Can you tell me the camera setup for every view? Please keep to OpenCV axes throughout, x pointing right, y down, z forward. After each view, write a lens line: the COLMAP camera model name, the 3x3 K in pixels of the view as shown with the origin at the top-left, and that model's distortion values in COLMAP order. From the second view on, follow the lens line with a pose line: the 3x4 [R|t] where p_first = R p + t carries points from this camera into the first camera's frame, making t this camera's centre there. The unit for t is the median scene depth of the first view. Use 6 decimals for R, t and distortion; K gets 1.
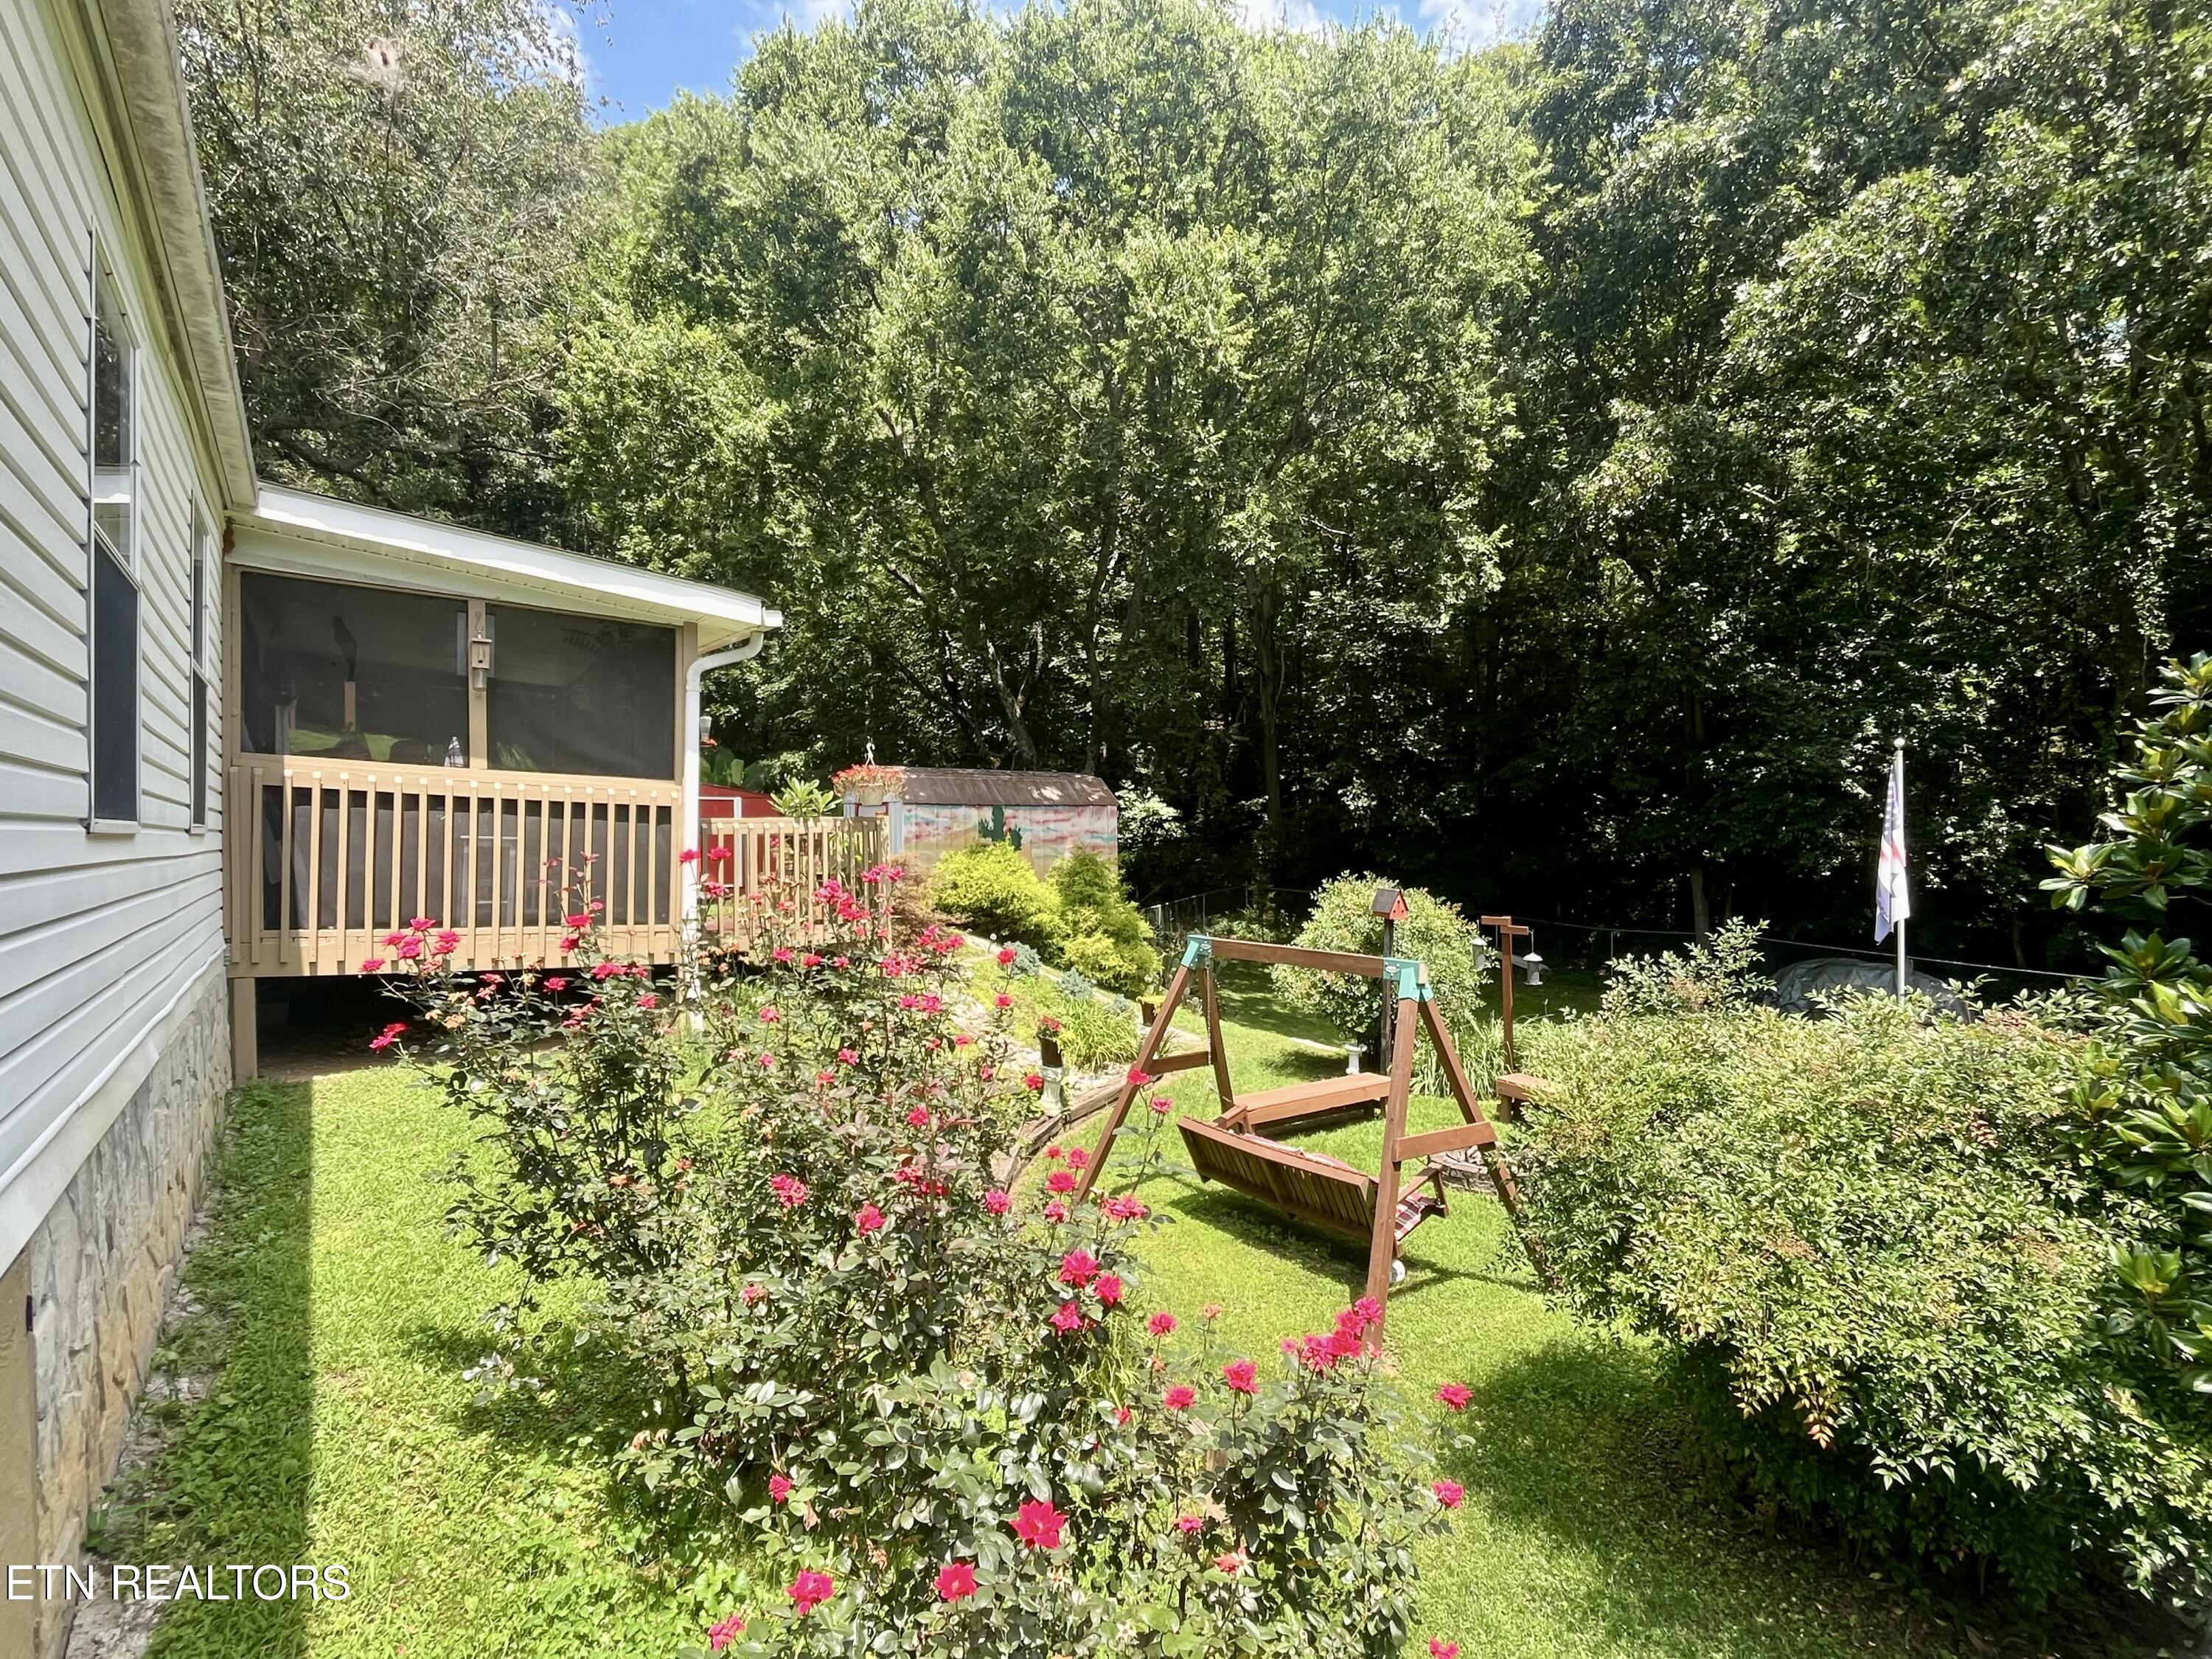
lens RADIAL K [[1076.8, 0, 1101.4], [0, 1076.8, 828.1], [0, 0, 1]] dist [-0.000146, 0.000689]
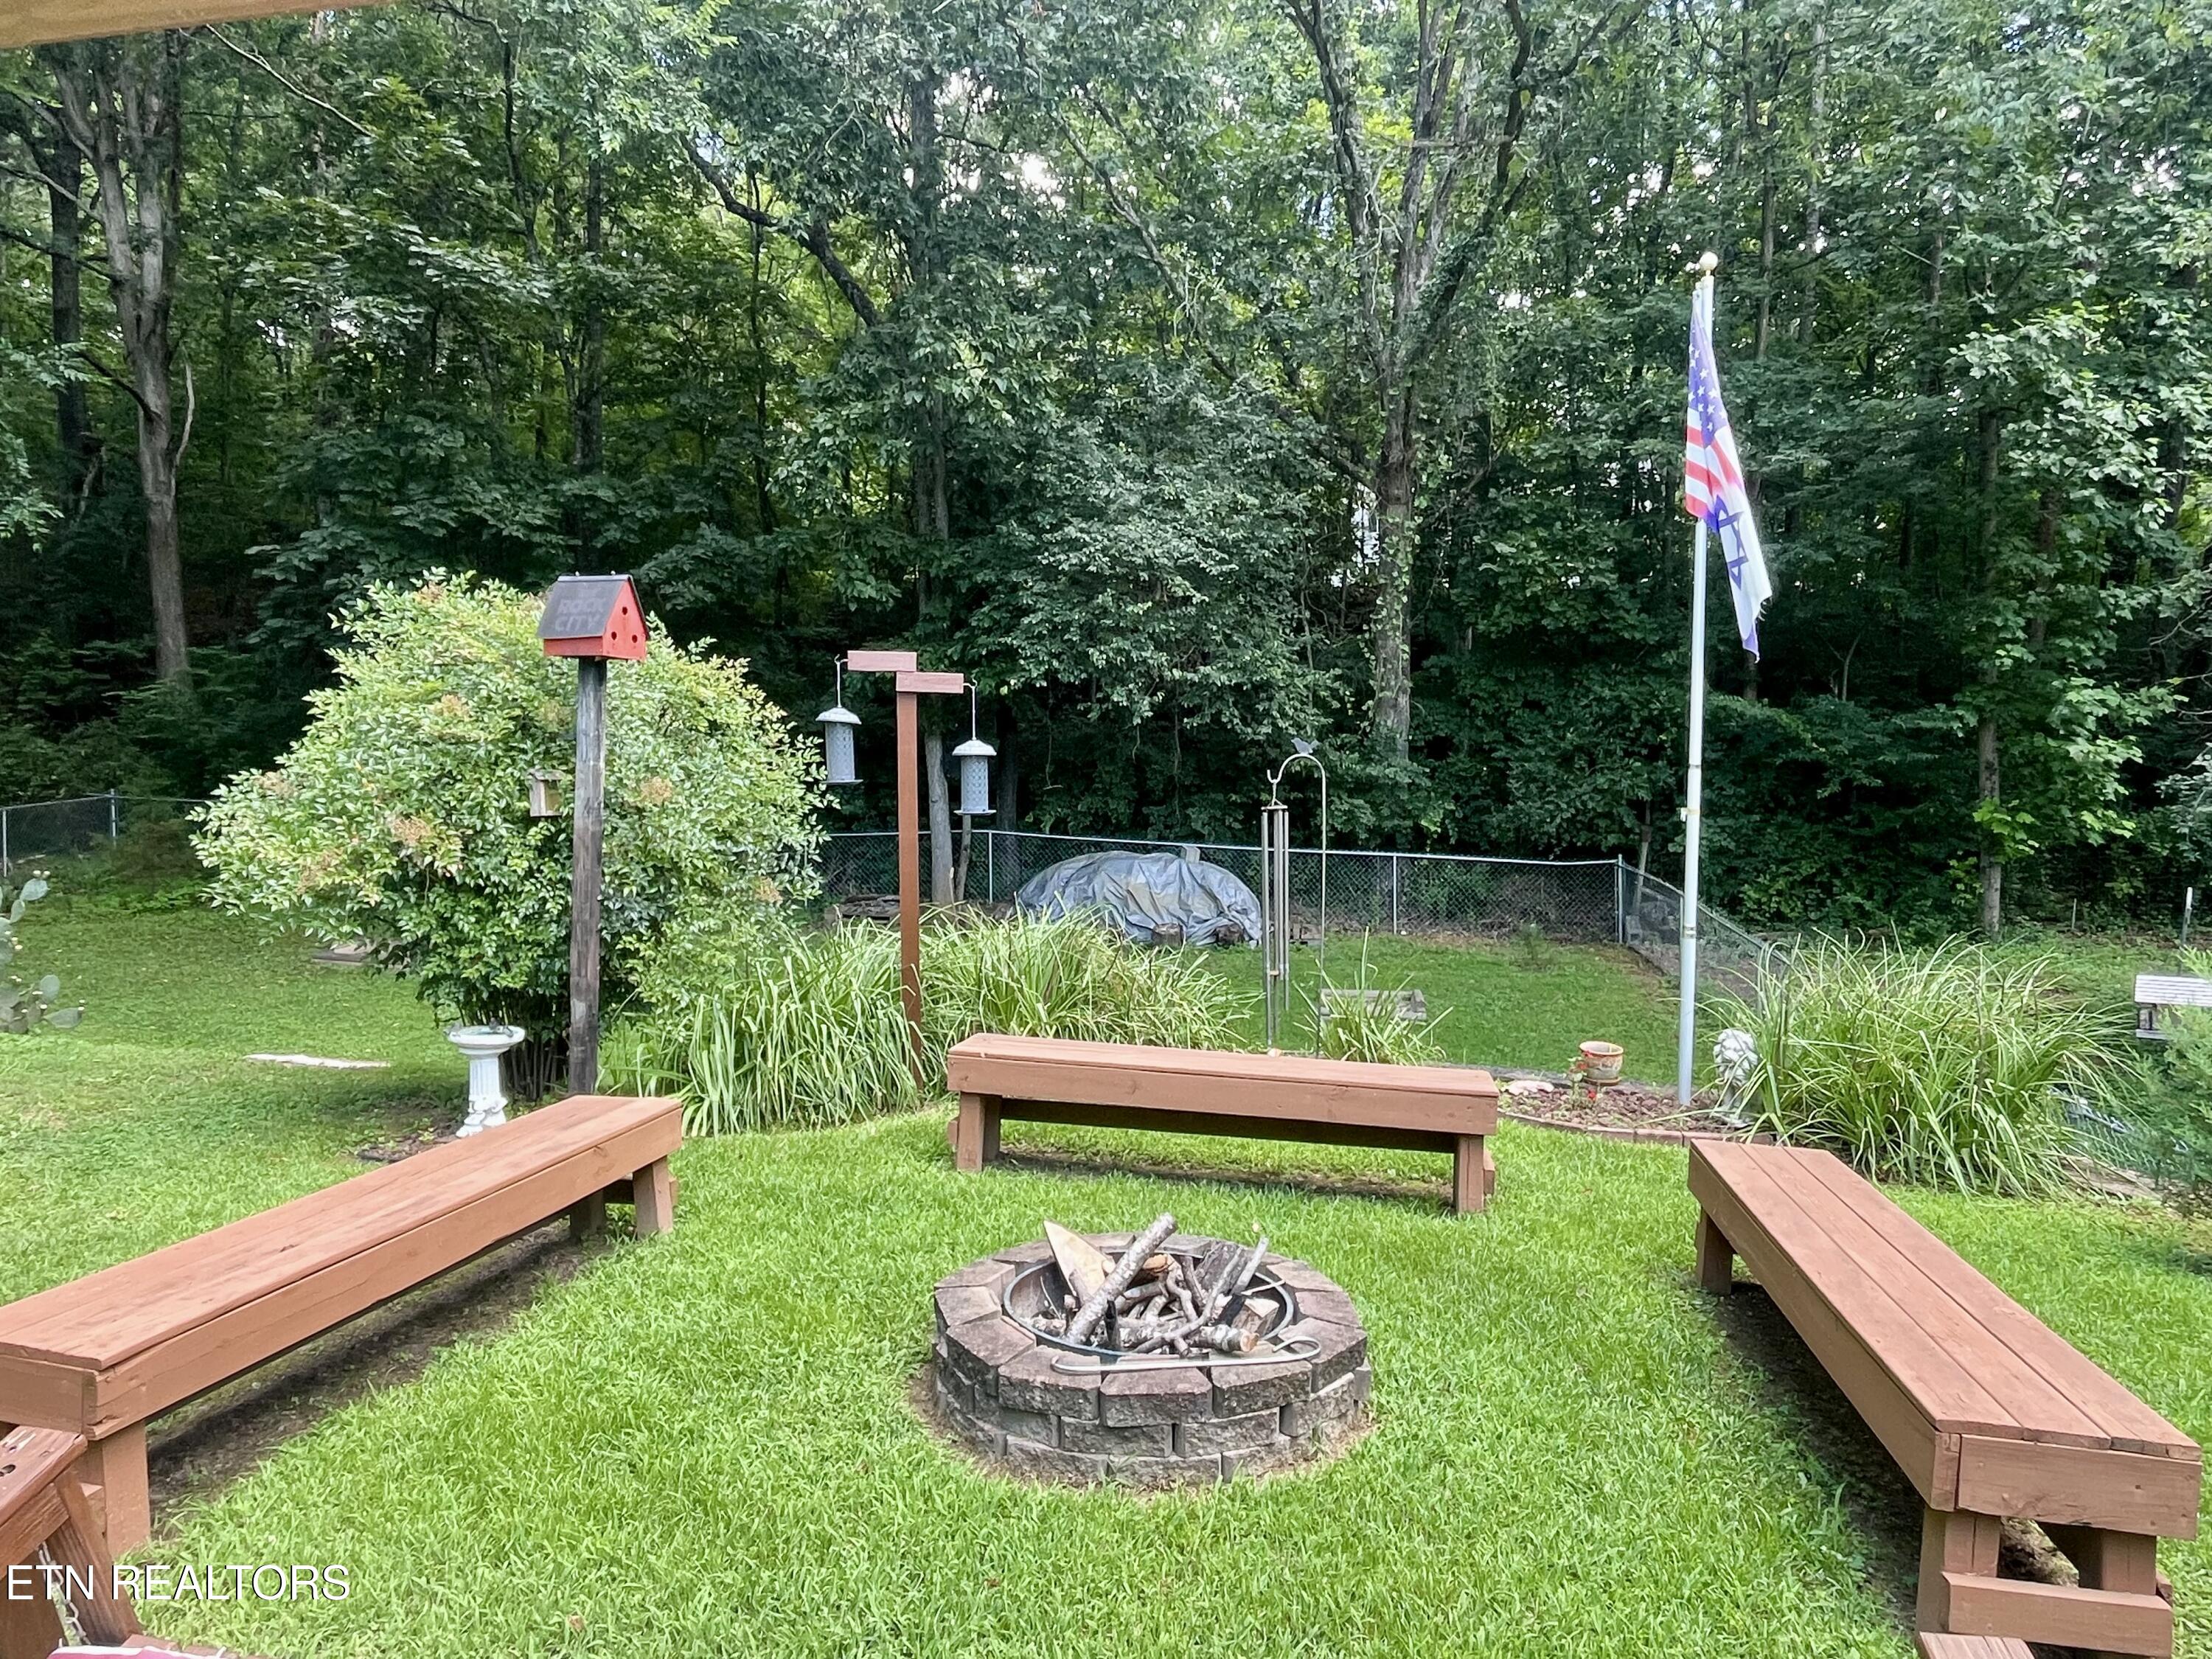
lens RADIAL K [[1341.8, 0, 1100.8], [0, 1341.8, 815.7], [0, 0, 1]] dist [-0.002419, 0.000515]
pose [[0.714517, -0.006320, 0.699590, 0.075790], [-0.001536, 0.999943, 0.010602, 0.128452], [-0.699617, -0.008650, 0.714466, 0.559386]]
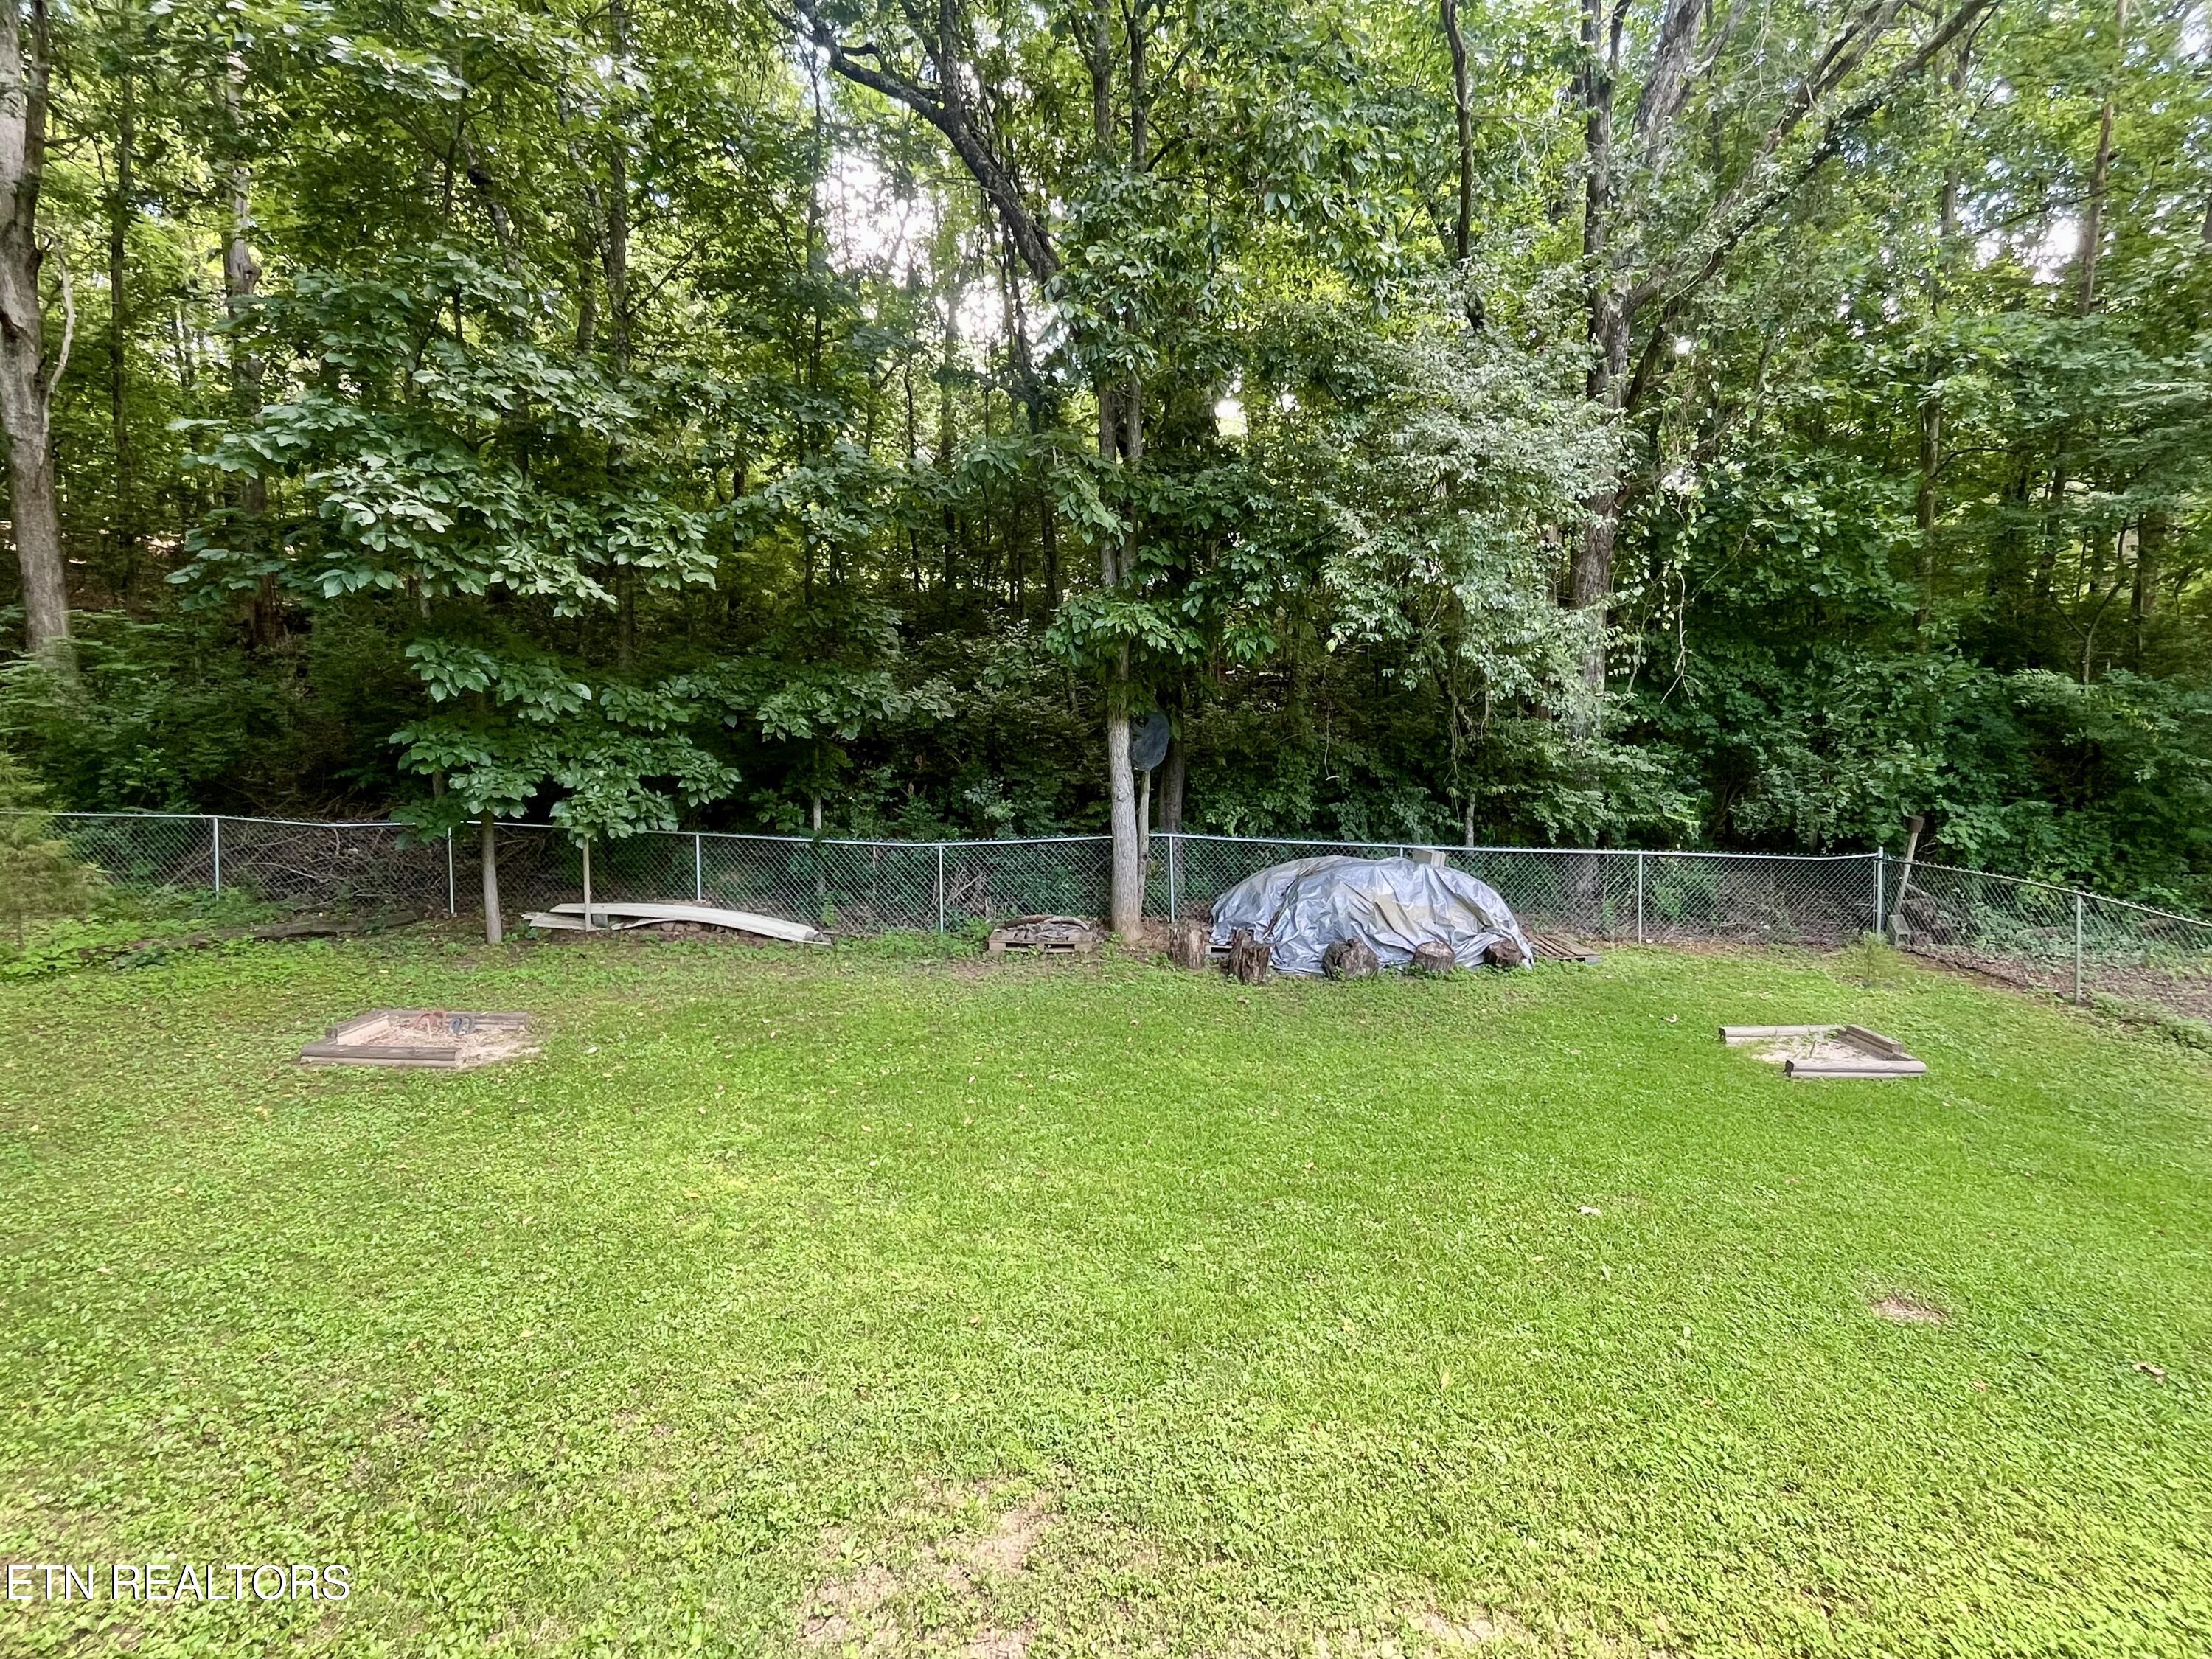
lens RADIAL K [[1076.8, 0, 1105.9], [0, 1076.8, 814.6], [0, 0, 1]] dist [-0.000146, 0.000689]
pose [[0.590094, -0.018129, 0.807131, 0.114440], [0.013506, 0.999830, 0.012583, 0.128710], [-0.807221, 0.003476, 0.590238, 0.773124]]
